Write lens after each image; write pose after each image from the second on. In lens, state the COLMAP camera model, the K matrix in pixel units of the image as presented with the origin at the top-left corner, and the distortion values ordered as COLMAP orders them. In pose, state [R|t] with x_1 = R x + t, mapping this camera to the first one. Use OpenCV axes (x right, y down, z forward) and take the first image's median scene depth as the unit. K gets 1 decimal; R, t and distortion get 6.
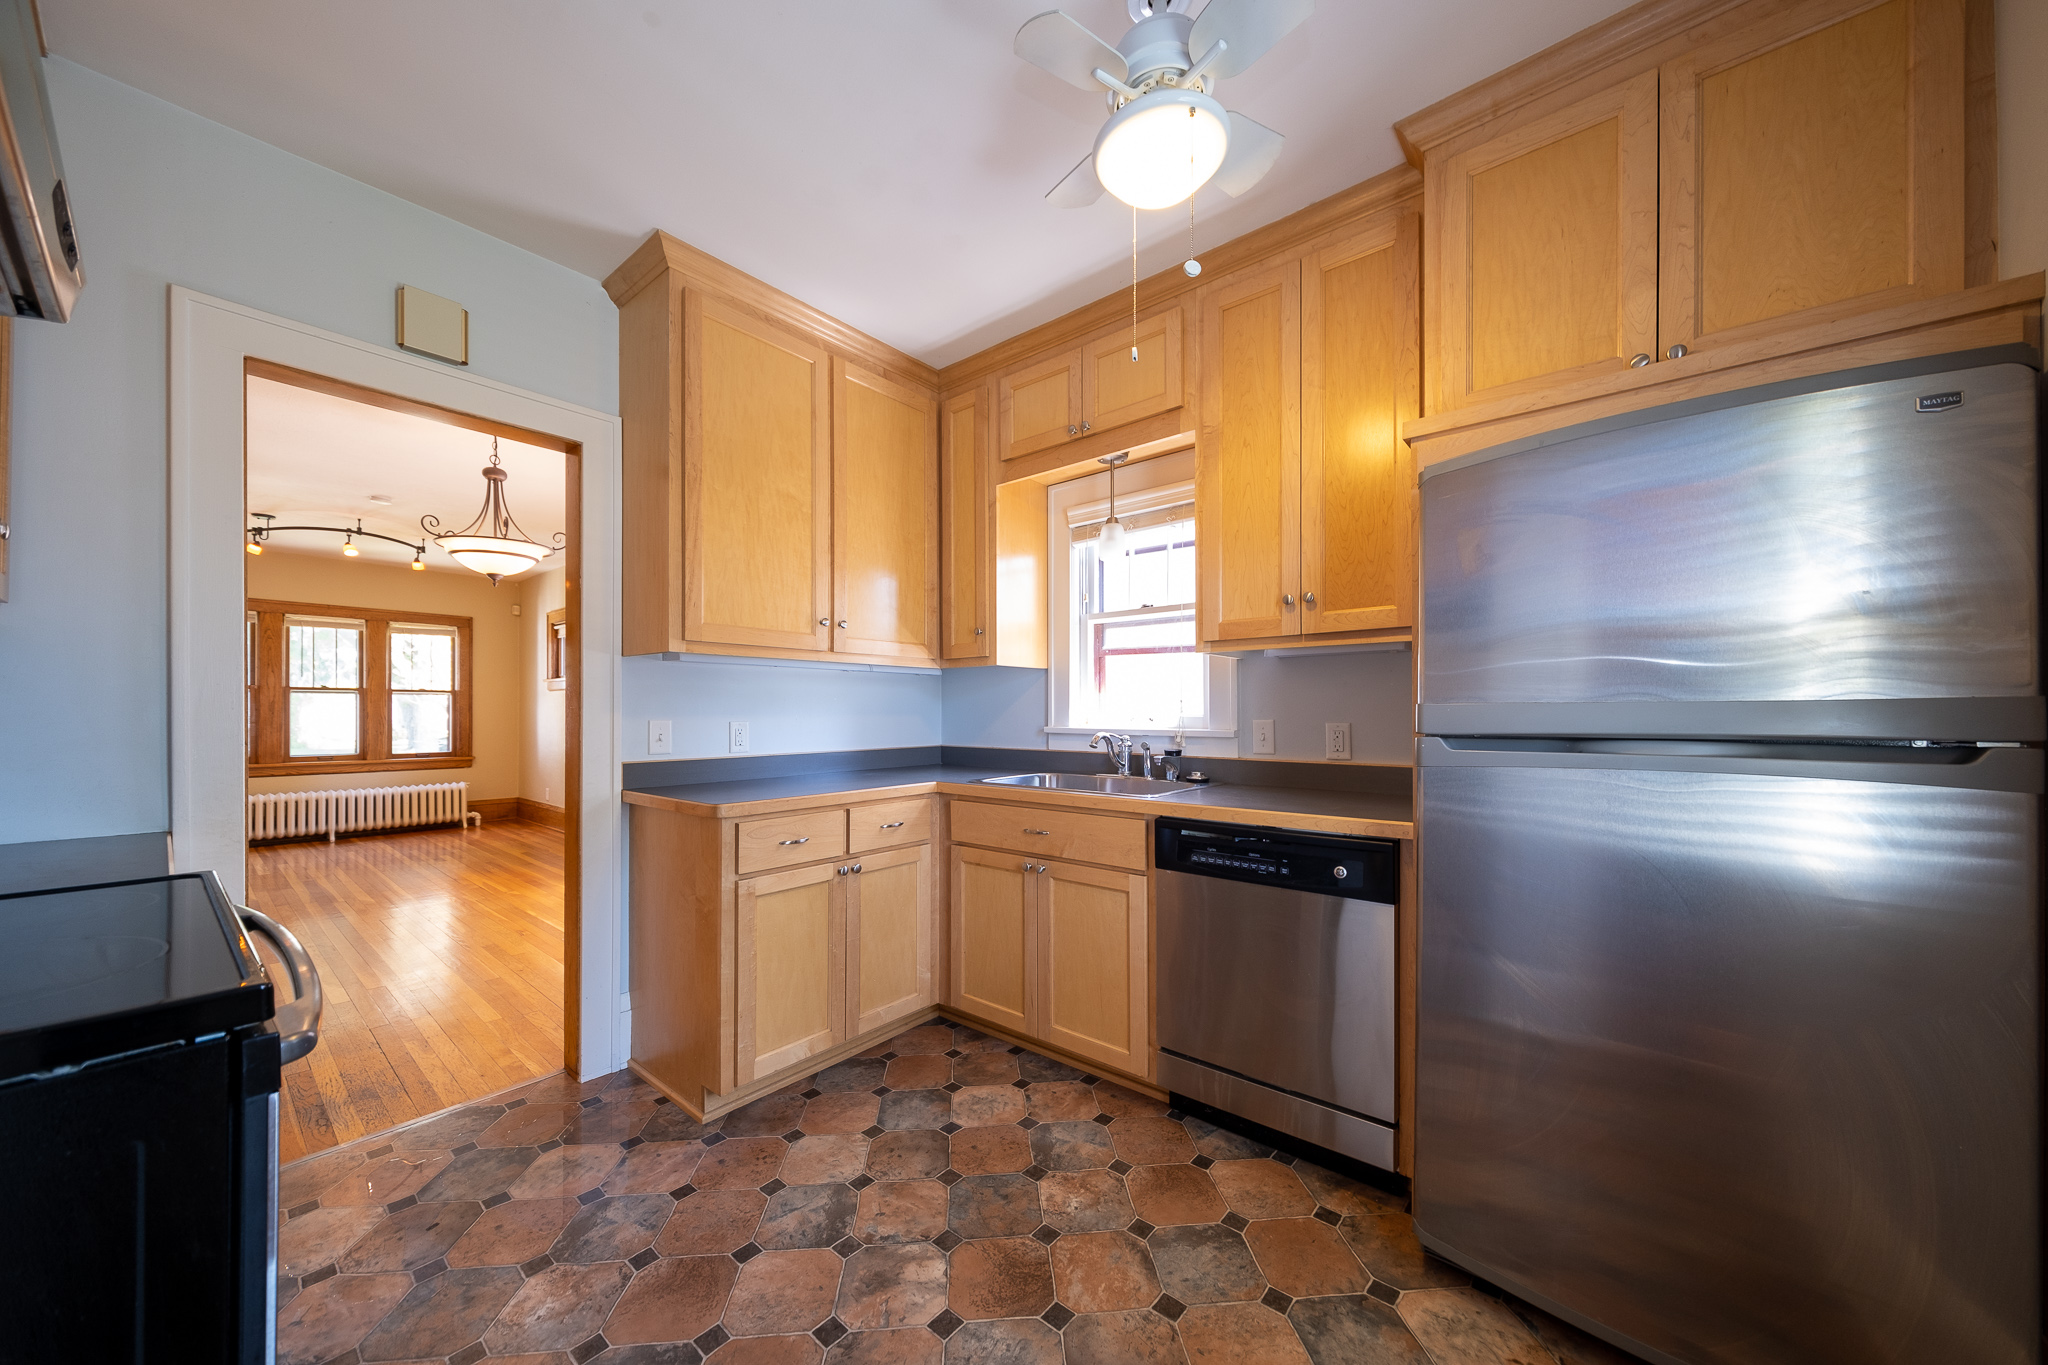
lens RADIAL K [[708.3, 0, 1005.4], [0, 708.3, 713.6], [0, 0, 1]] dist [0.001072, -0.002892]
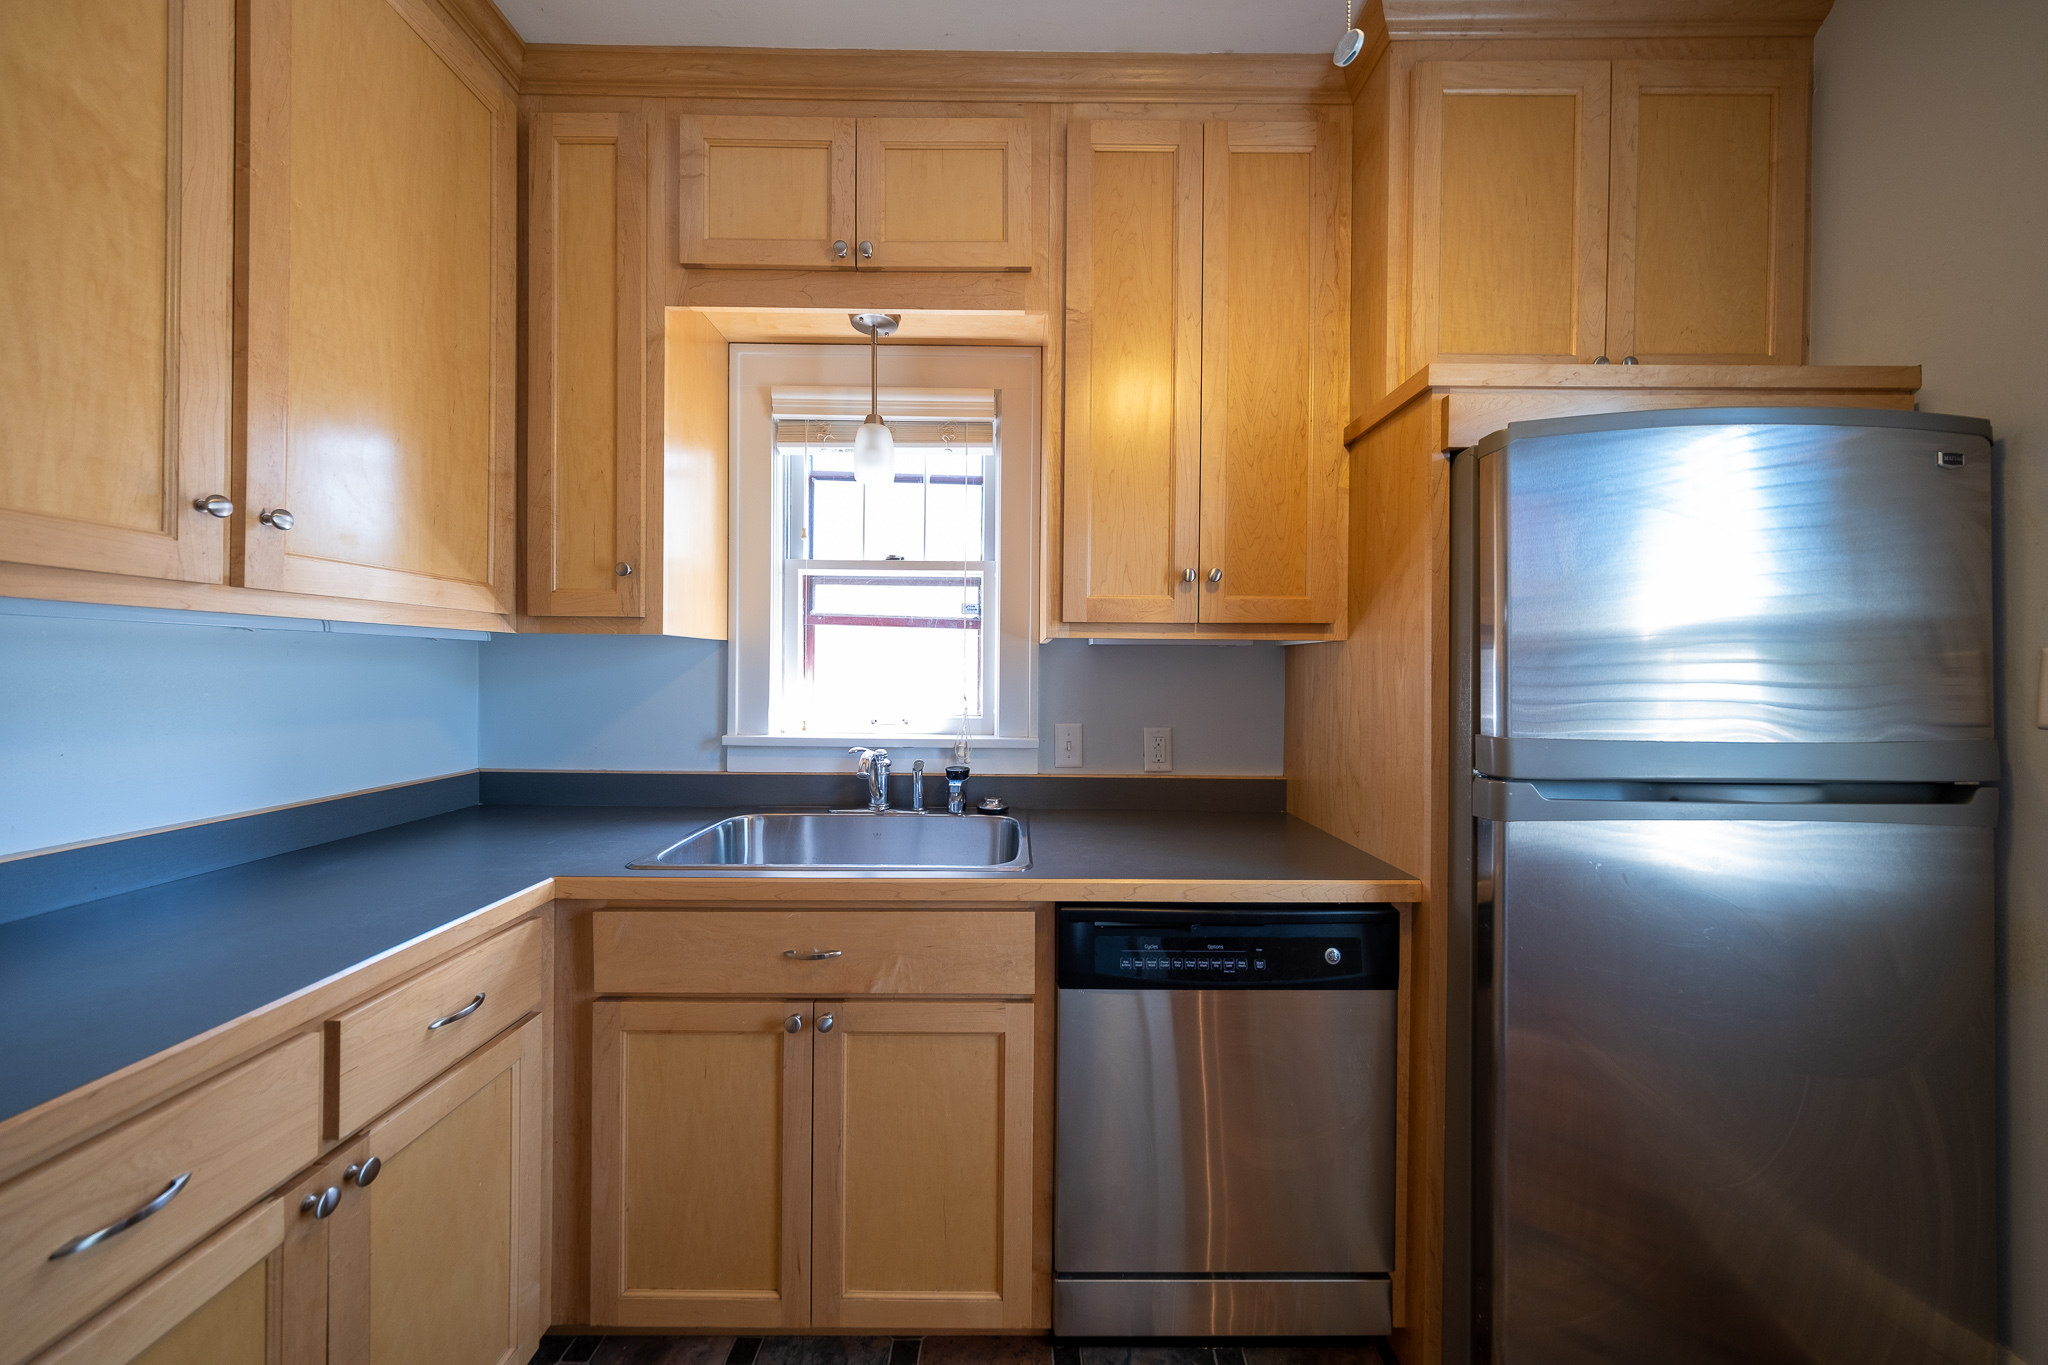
lens RADIAL K [[696.7, 0, 1017.7], [0, 696.7, 675.2], [0, 0, 1]] dist [0.010417, -0.006860]
pose [[0.763660, 0.004939, 0.645600, -0.167659], [-0.009754, 0.999945, 0.003888, -0.045907], [-0.645545, -0.009266, 0.763666, 0.448209]]
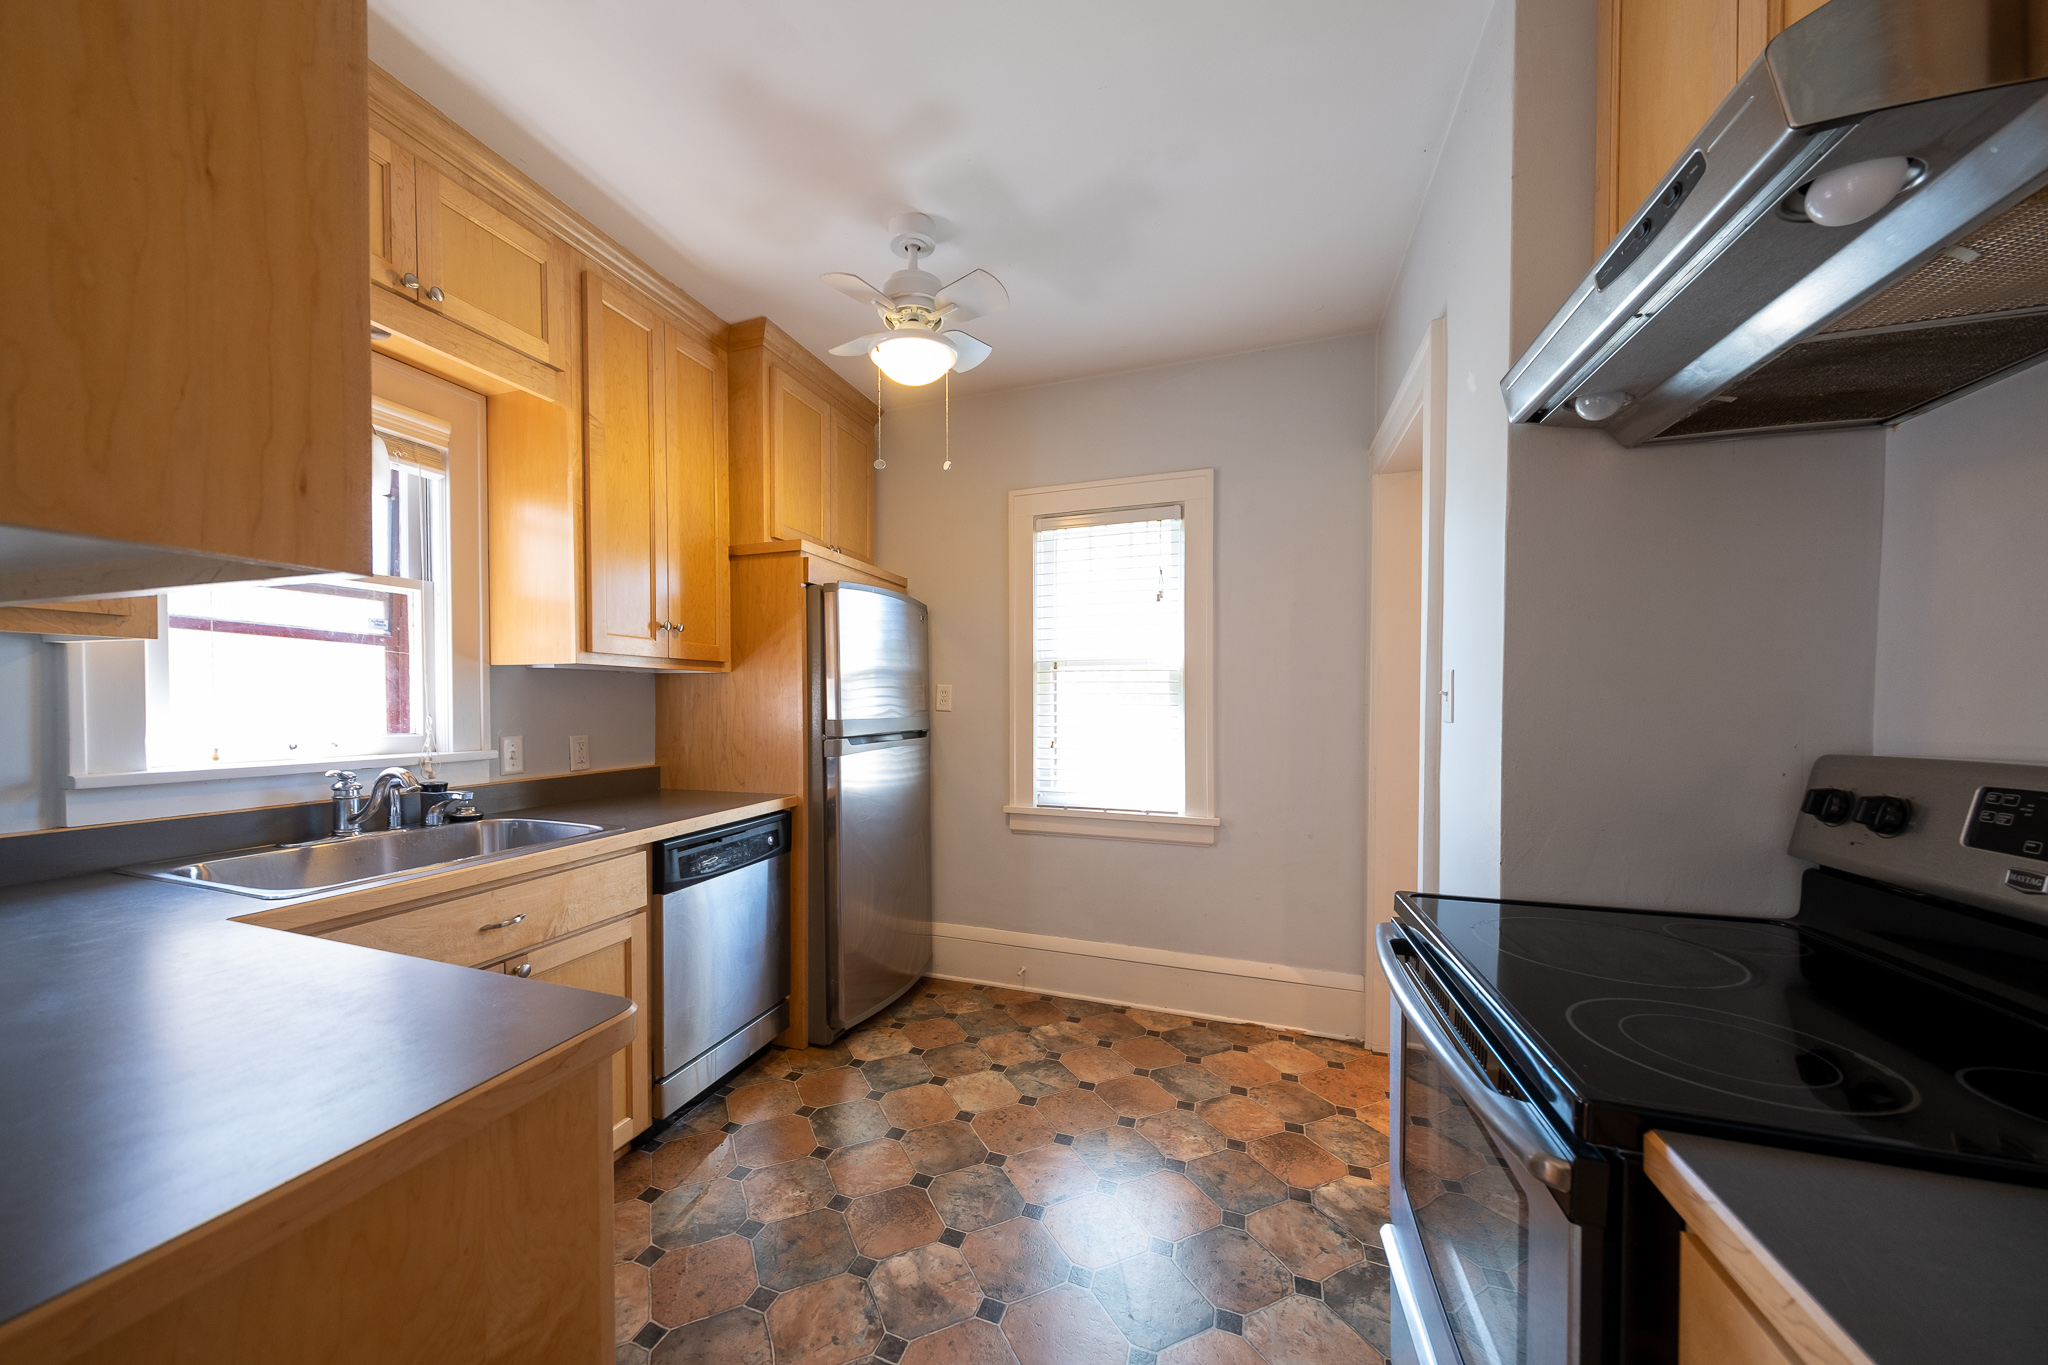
lens RADIAL K [[708.3, 0, 1005.4], [0, 708.3, 713.6], [0, 0, 1]] dist [0.001072, -0.002892]
pose [[-0.378774, -0.012767, 0.925401, -0.677854], [0.001456, 0.999895, 0.014391, -0.030397], [-0.925488, 0.006798, -0.378716, 0.752277]]
